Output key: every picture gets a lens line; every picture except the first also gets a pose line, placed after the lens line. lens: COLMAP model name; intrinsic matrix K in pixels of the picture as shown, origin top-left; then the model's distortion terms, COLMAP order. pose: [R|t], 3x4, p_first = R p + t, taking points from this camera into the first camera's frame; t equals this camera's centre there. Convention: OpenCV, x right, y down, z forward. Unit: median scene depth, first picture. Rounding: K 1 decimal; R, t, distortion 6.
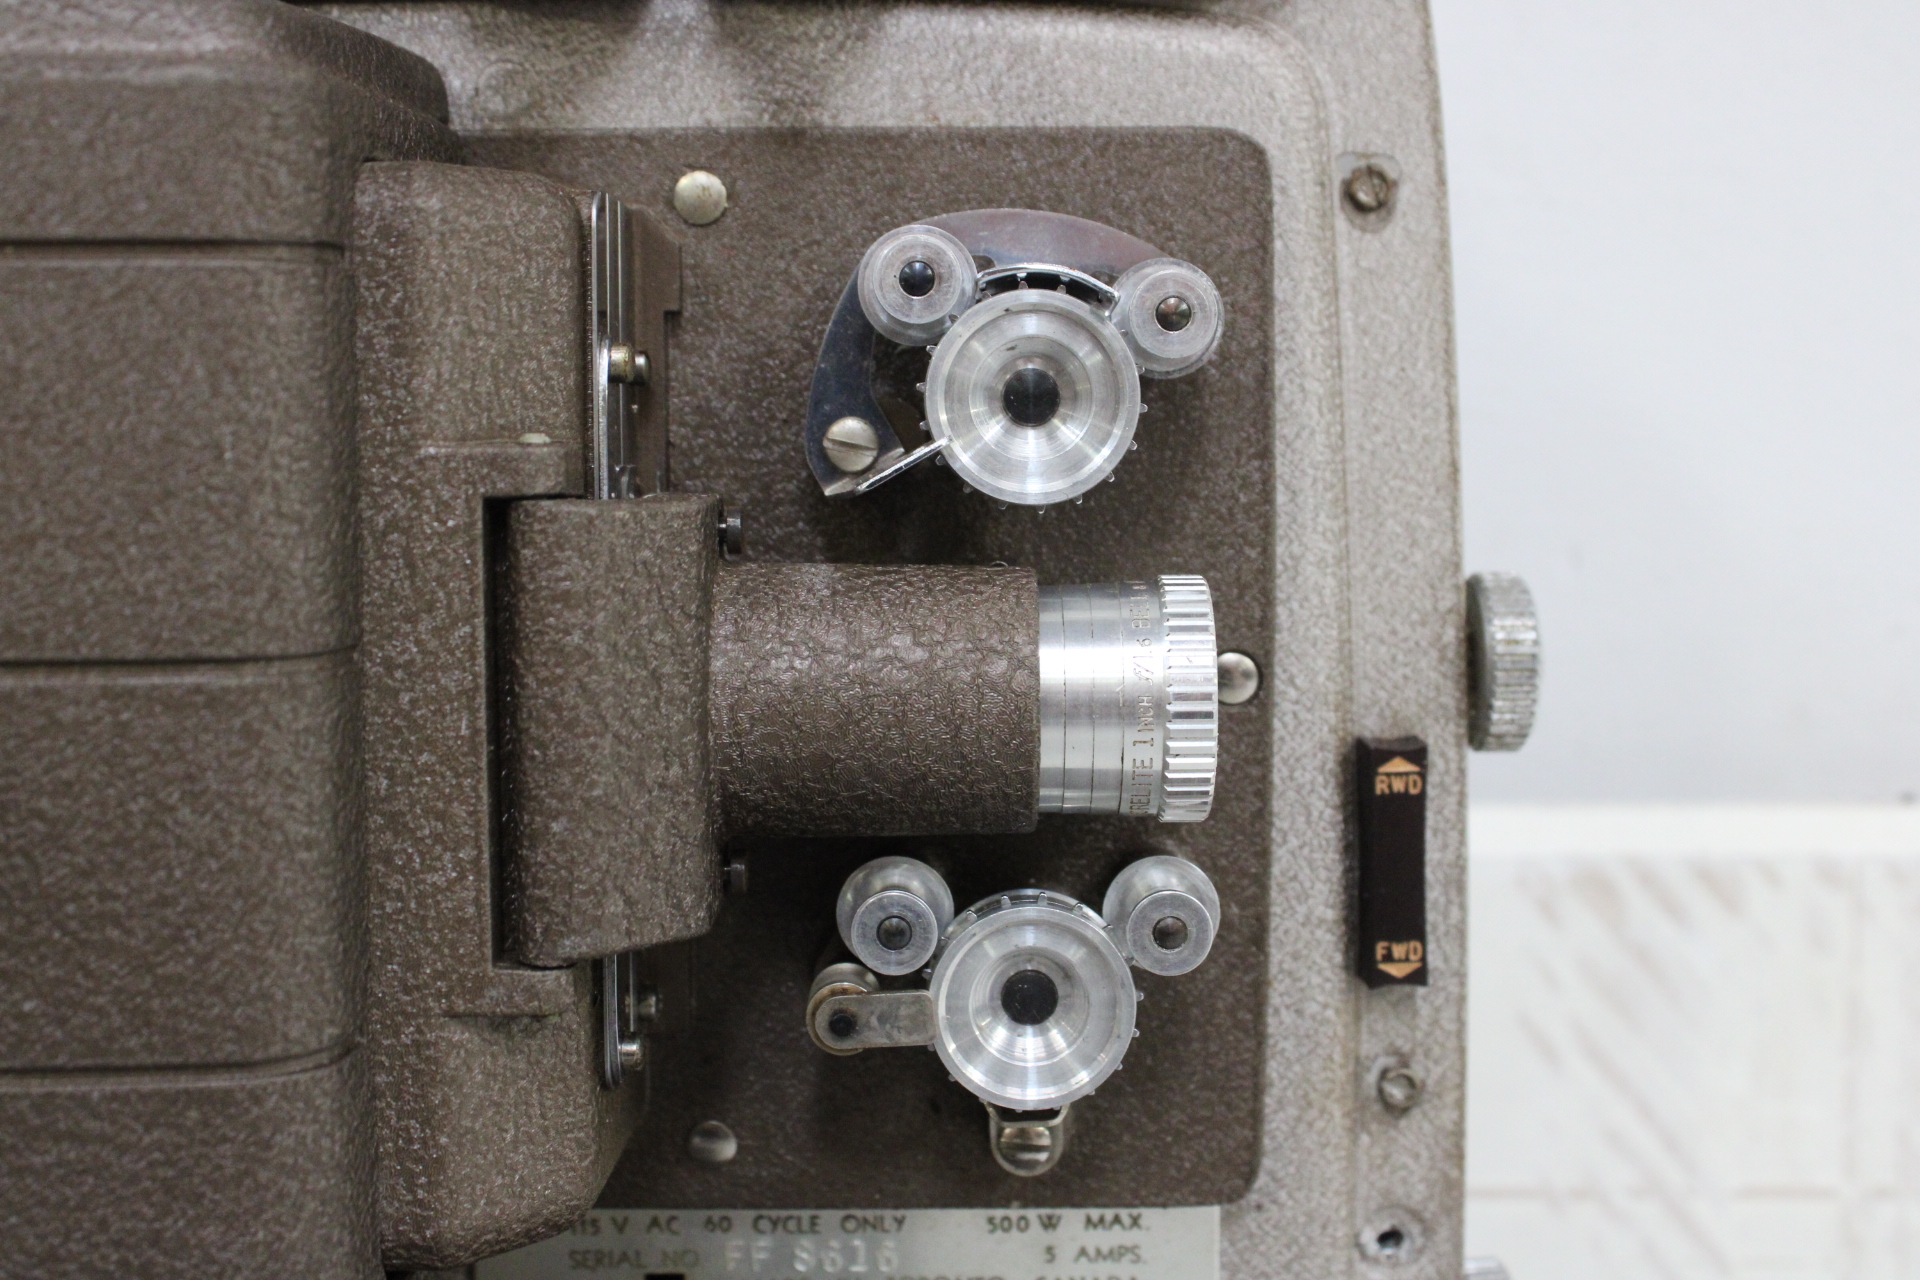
lens RADIAL K [[2355.9, 0, 959.5], [0, 2355.9, 602.9], [0, 0, 1]] dist [-0.052067, -0.043431]
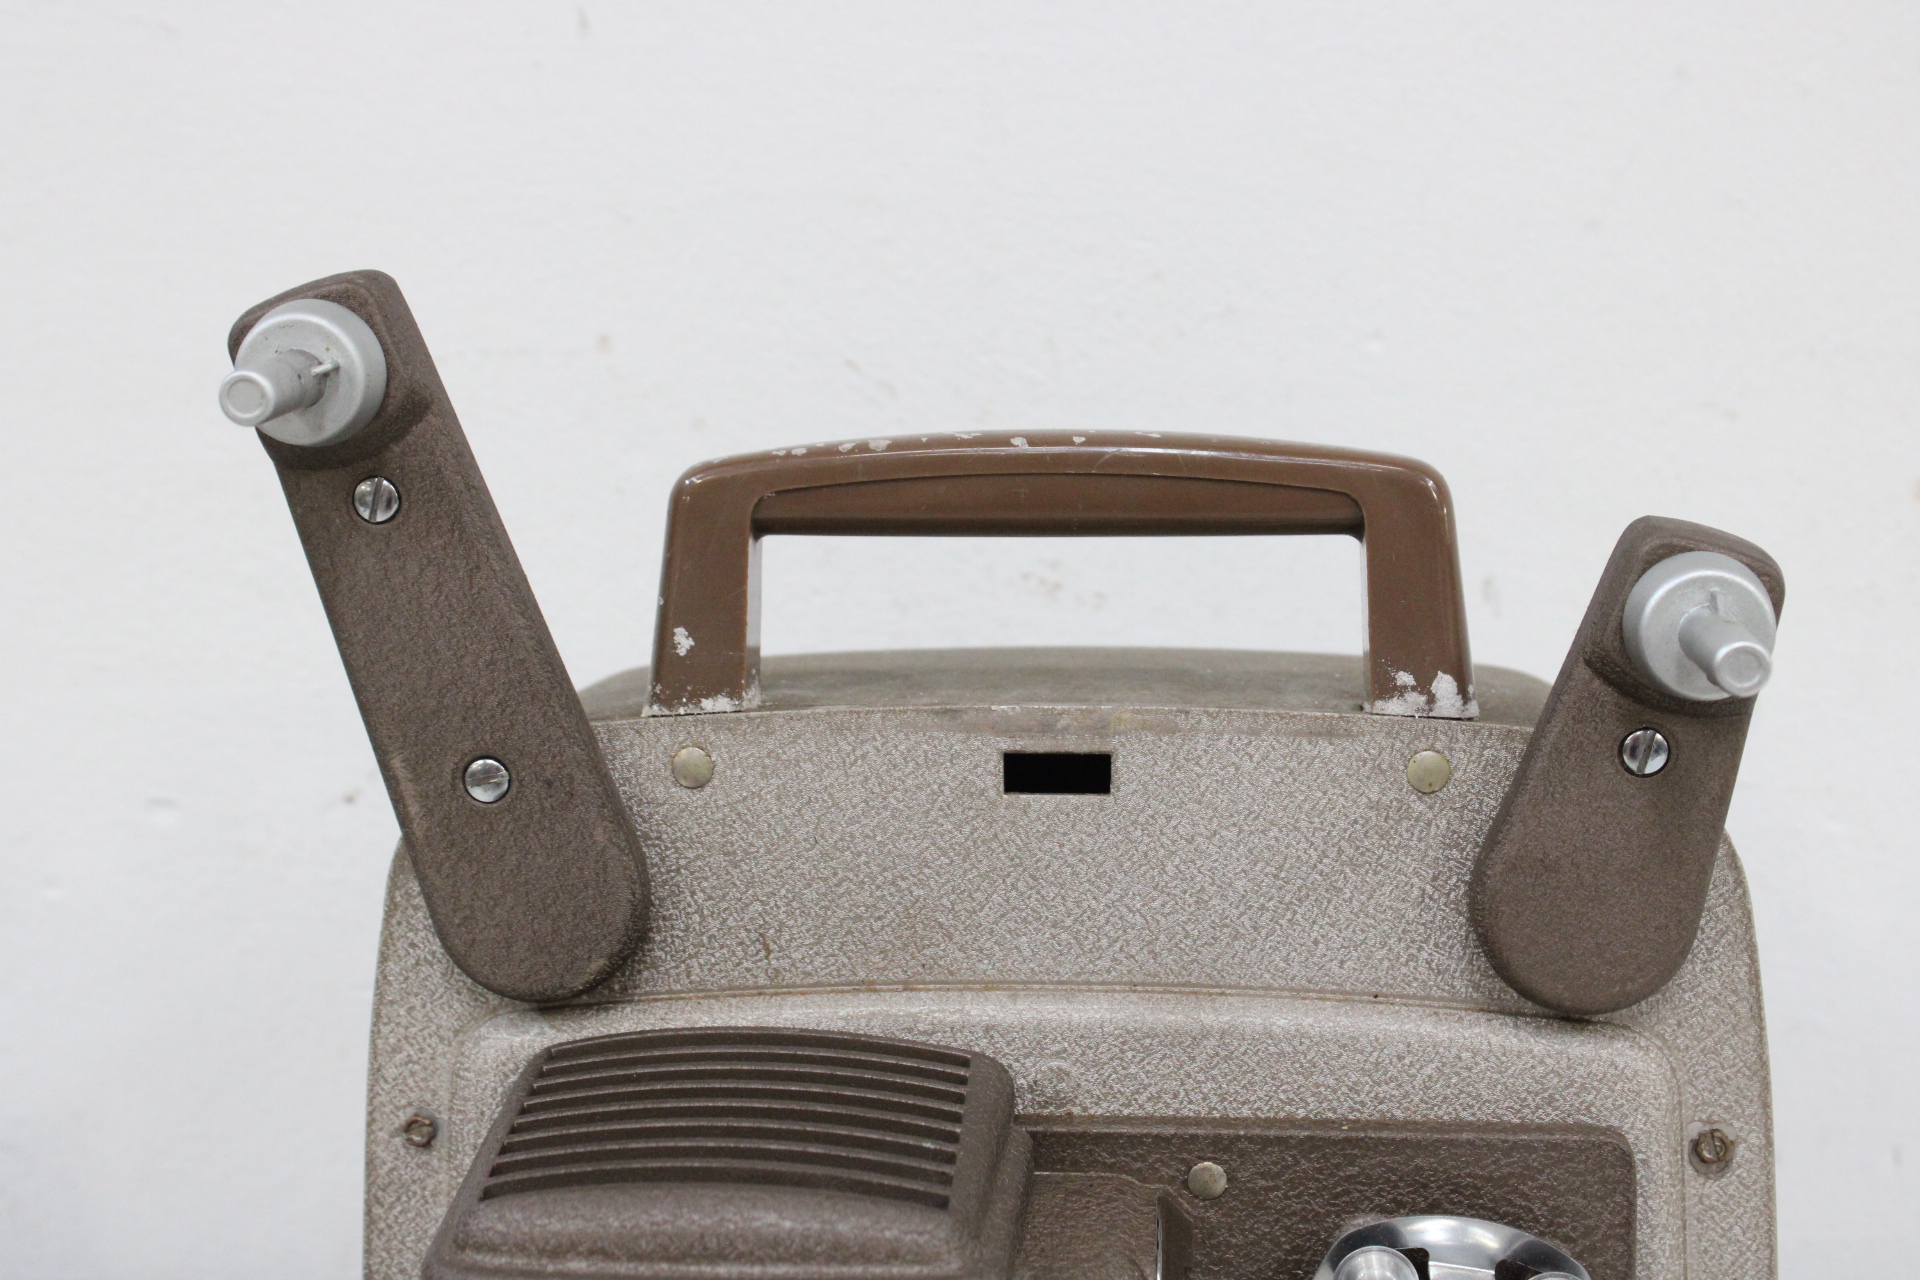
lens RADIAL K [[3074.2, 0, 960.0], [0, 3074.2, 640.0], [0, 0, 1]] dist [0.009127, 0.147296]
pose [[0.997747, 0.006907, -0.066726, -0.126515], [0.000547, 0.993814, 0.111052, -0.629103], [0.067080, -0.110838, 0.991572, -0.674684]]
